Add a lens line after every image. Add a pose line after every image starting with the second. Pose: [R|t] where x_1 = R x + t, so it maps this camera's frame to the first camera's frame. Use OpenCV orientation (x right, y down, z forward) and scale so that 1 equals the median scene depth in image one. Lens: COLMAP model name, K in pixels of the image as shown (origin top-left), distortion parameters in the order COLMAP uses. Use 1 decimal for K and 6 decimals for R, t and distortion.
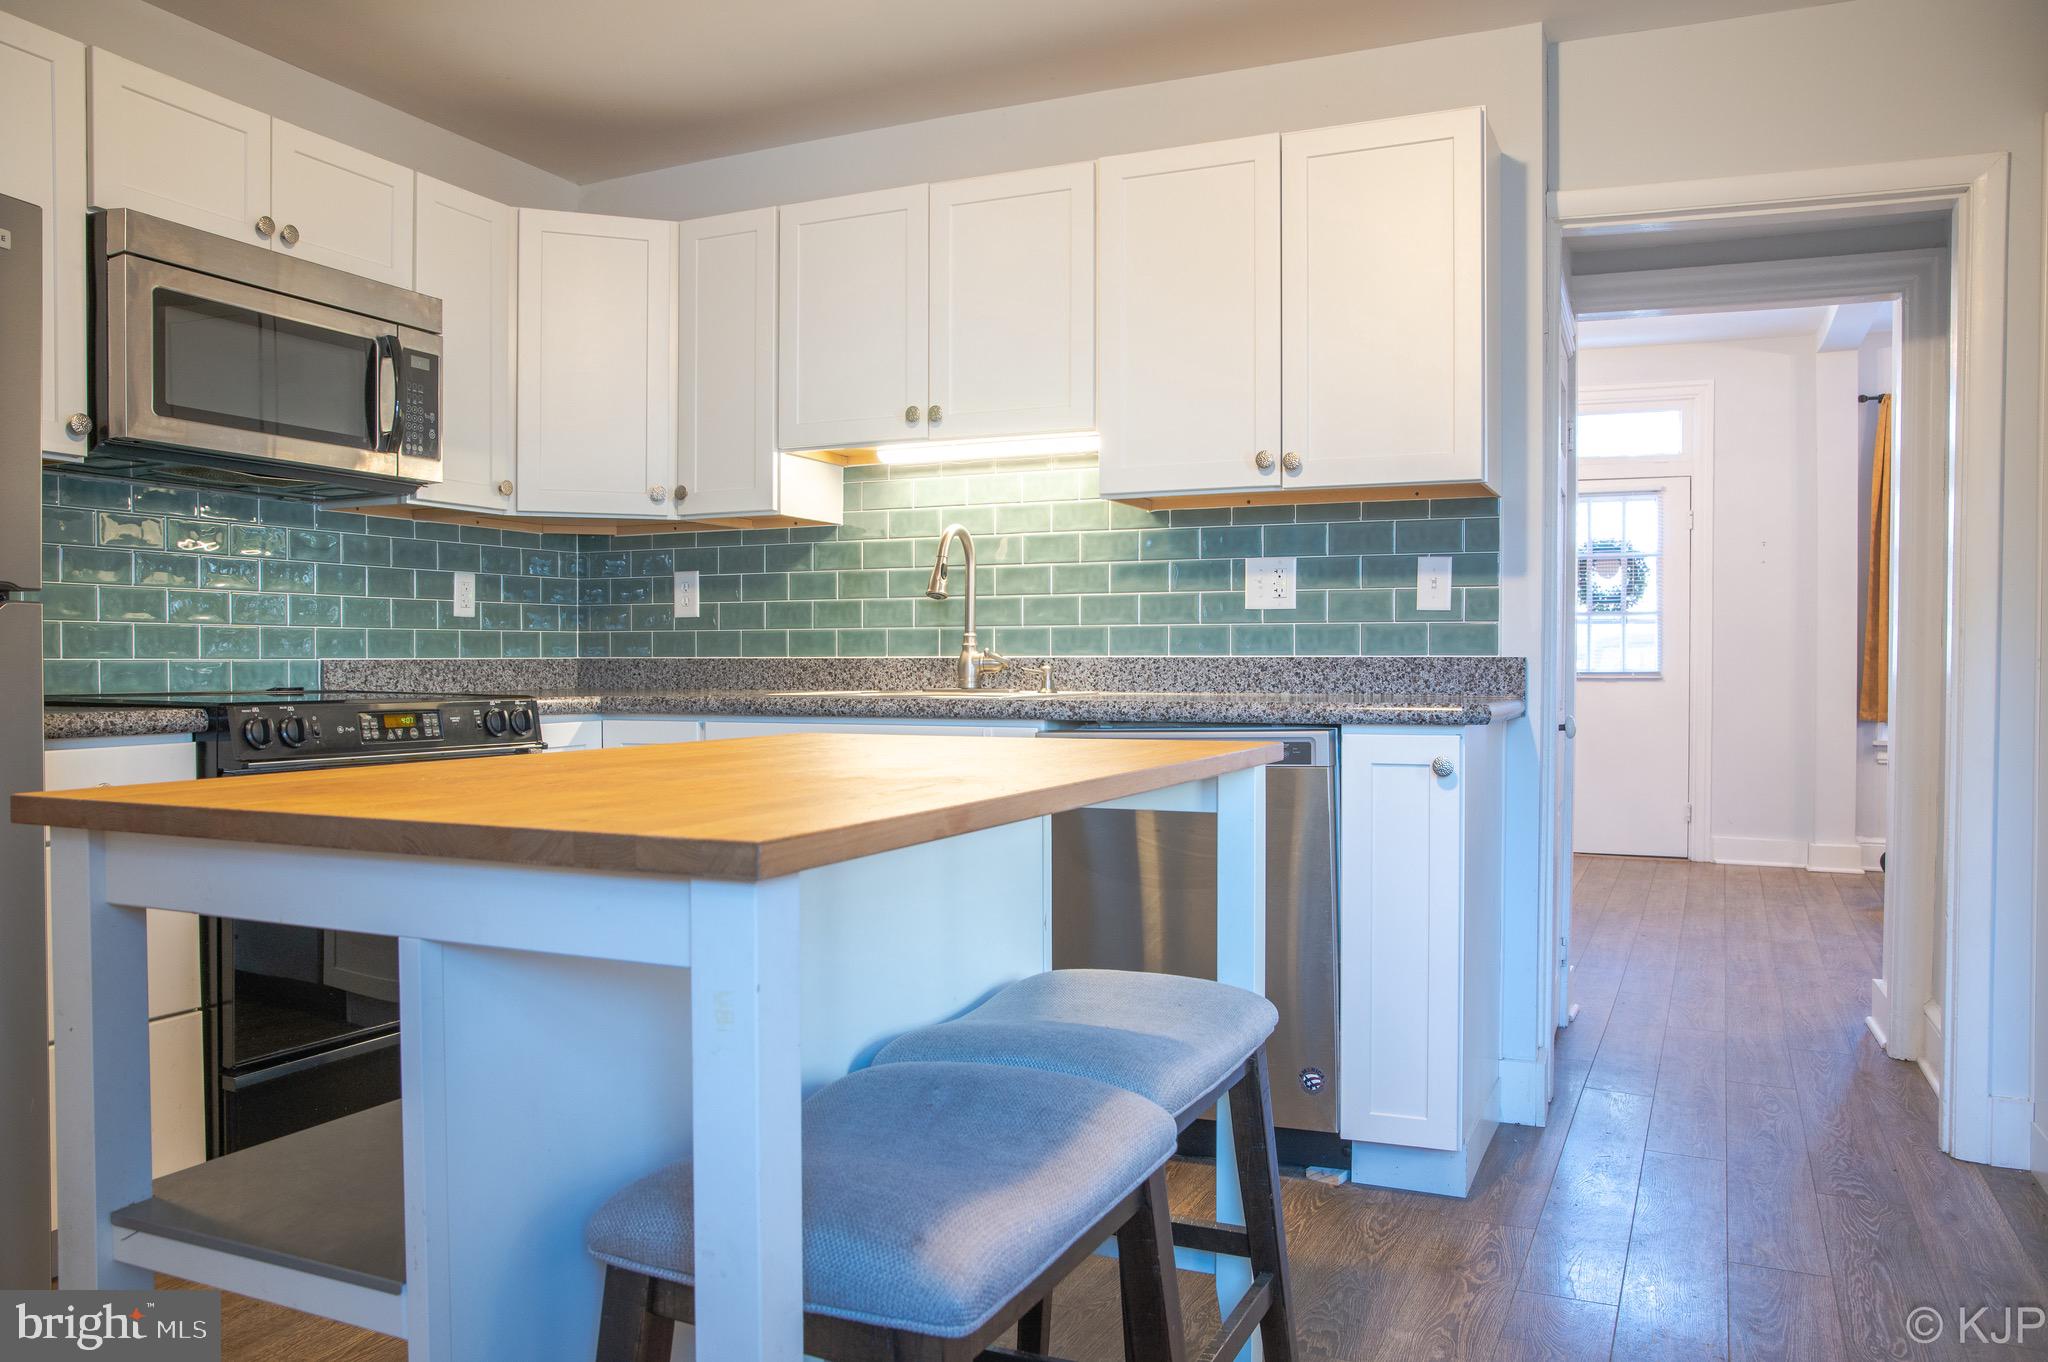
lens RADIAL K [[1521.8, 0, 1020.3], [0, 1521.8, 705.2], [0, 0, 1]] dist [-0.110337, 0.129390]
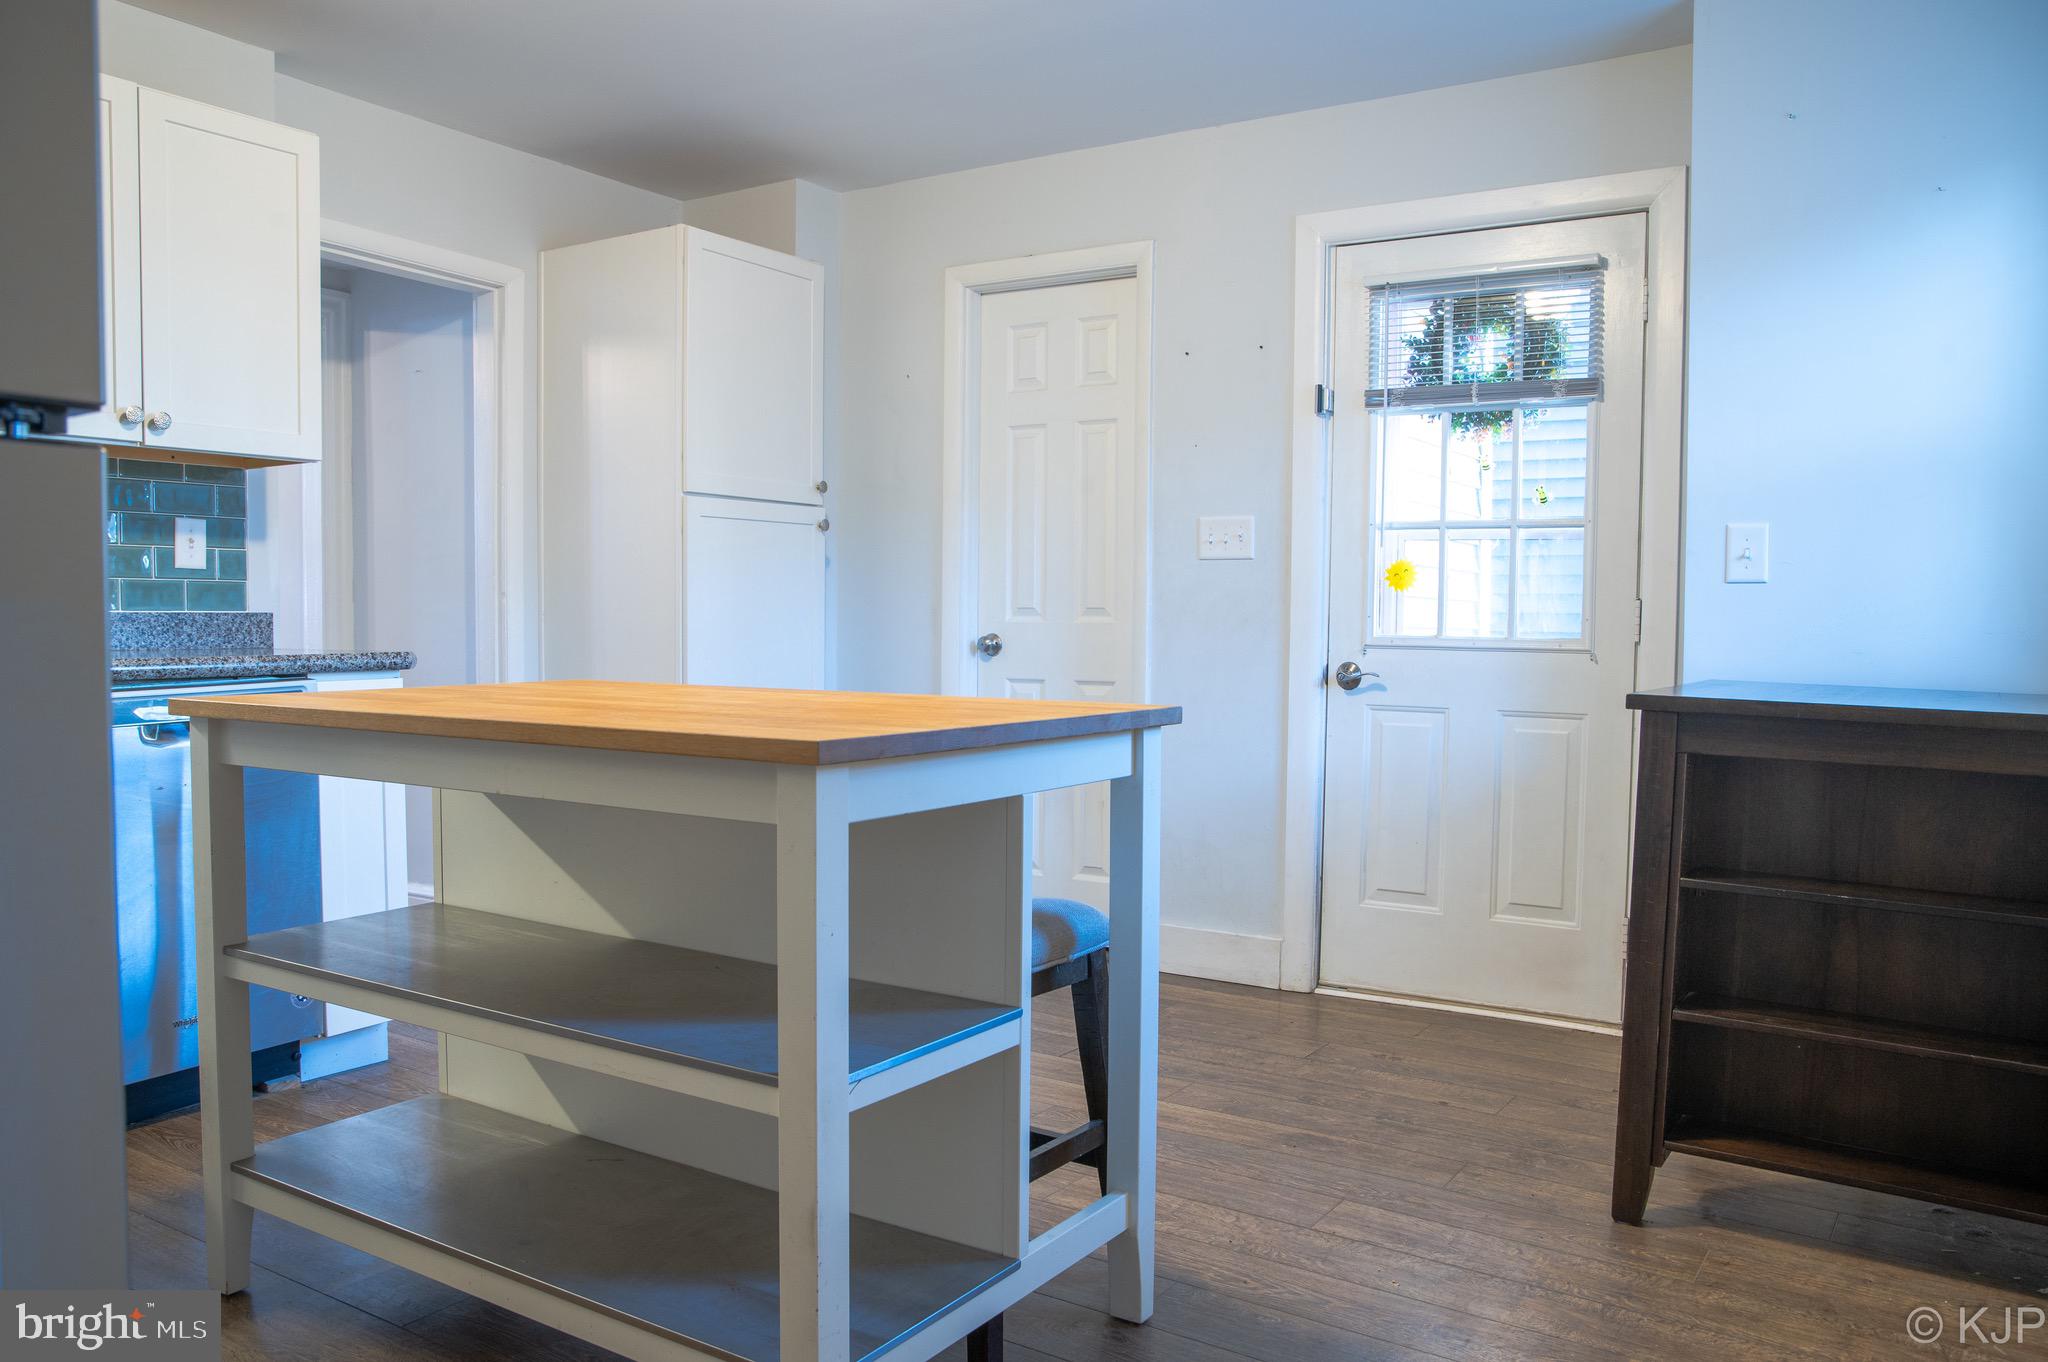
lens RADIAL K [[1560.8, 0, 1024.3], [0, 1560.8, 710.5], [0, 0, 1]] dist [-0.055349, 0.004683]
pose [[0.145697, -0.054659, 0.987818, -0.701730], [0.020801, 0.998421, 0.052178, -0.006795], [-0.989111, 0.012945, 0.146604, 0.251362]]
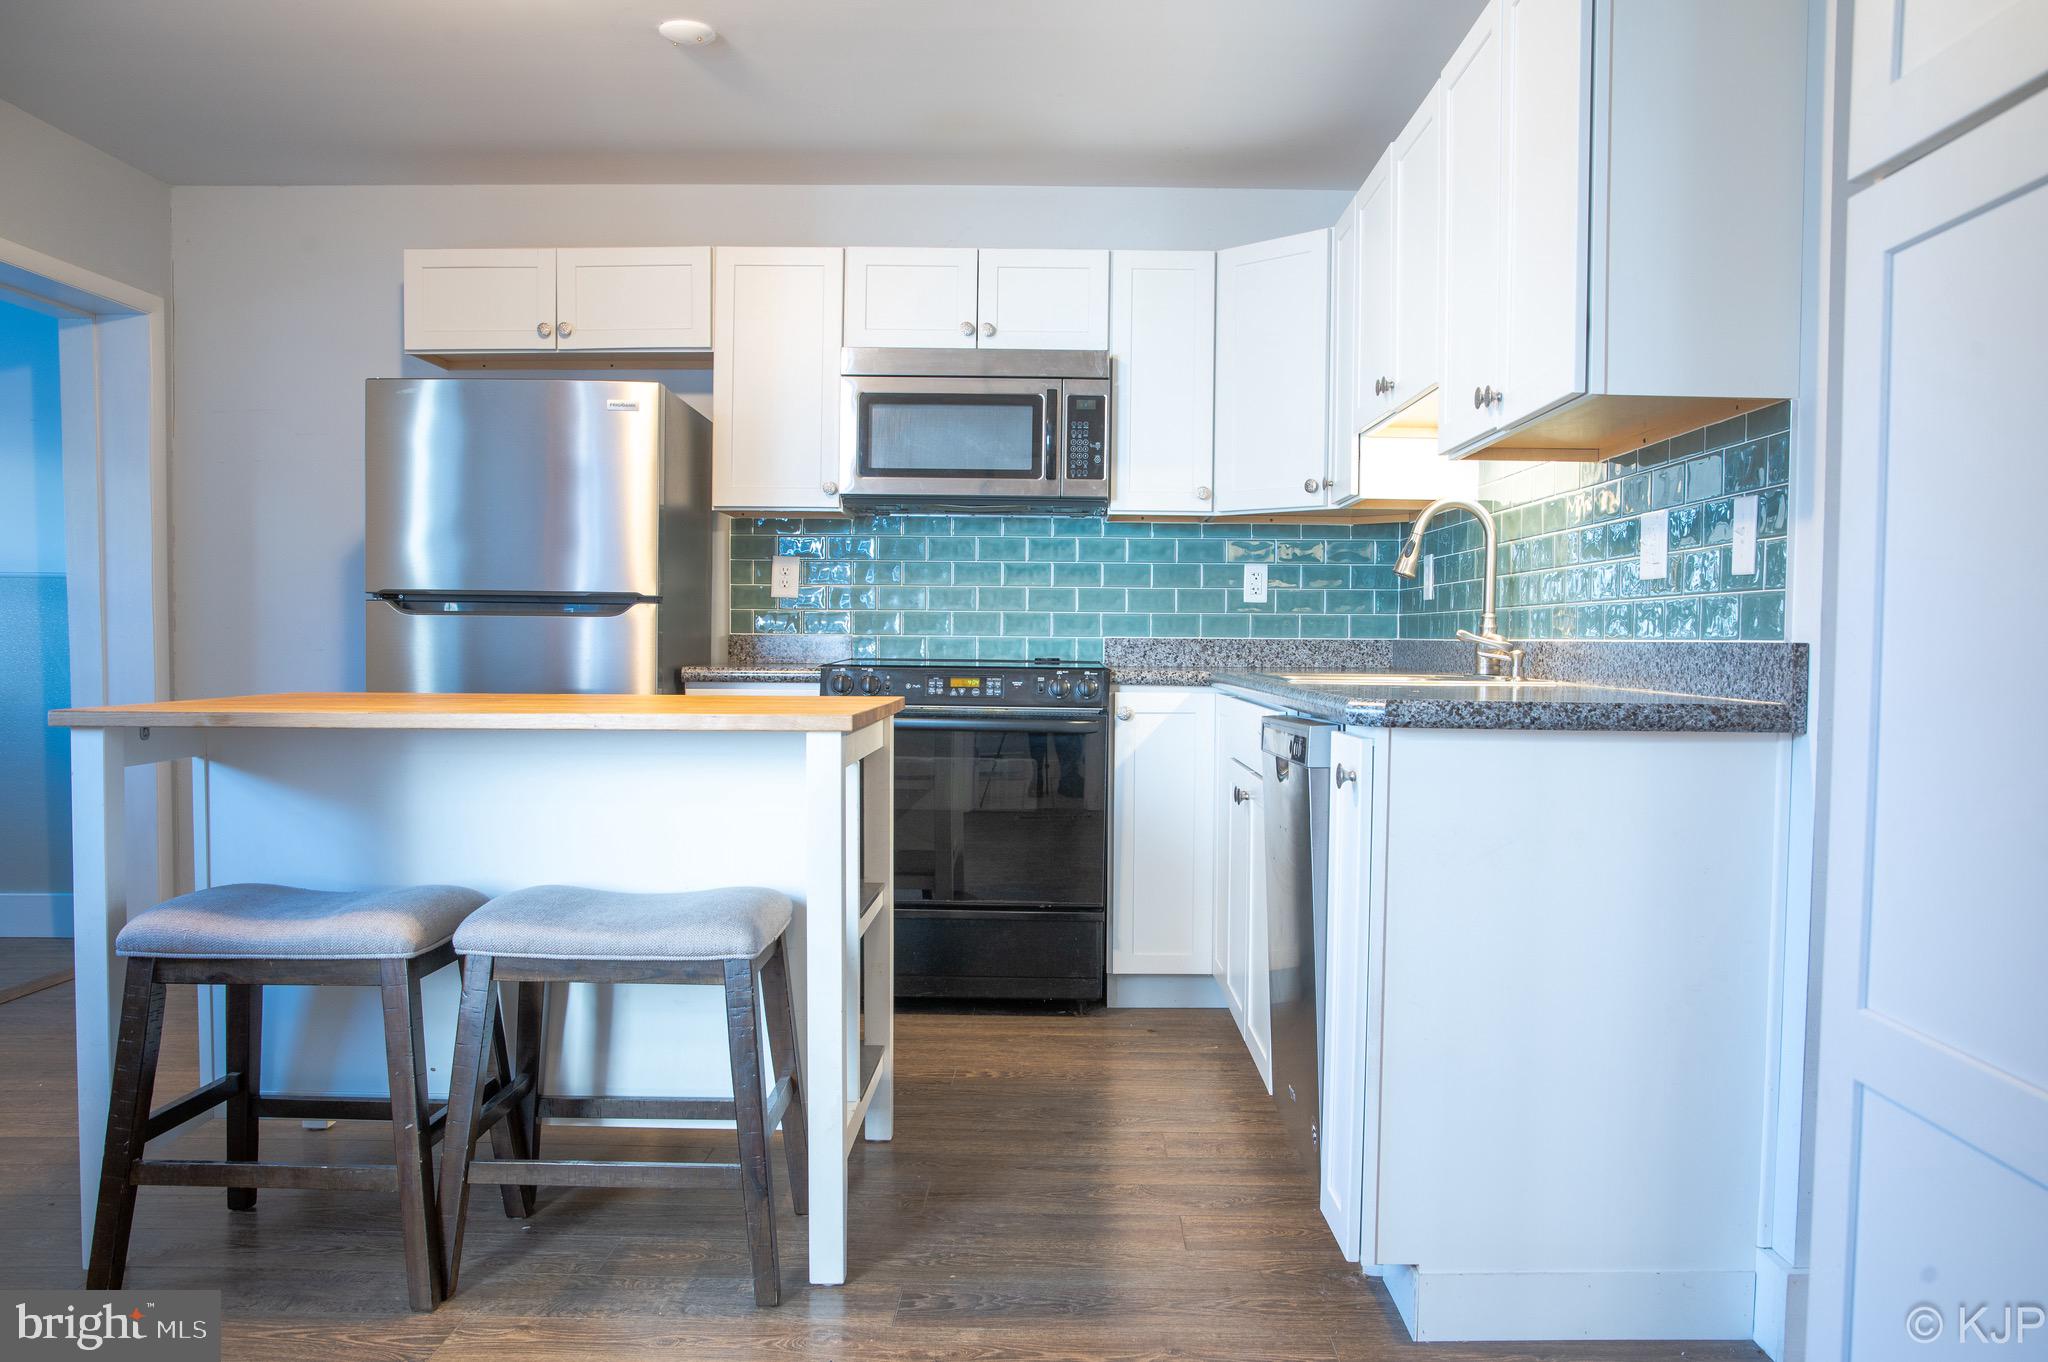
lens RADIAL K [[1560.8, 0, 1024.3], [0, 1560.8, 710.5], [0, 0, 1]] dist [-0.055349, 0.004683]
pose [[0.404987, 0.047243, -0.913101, 0.768014], [-0.035348, 0.998727, 0.035995, -0.014406], [0.913639, 0.017699, 0.406141, 0.403428]]
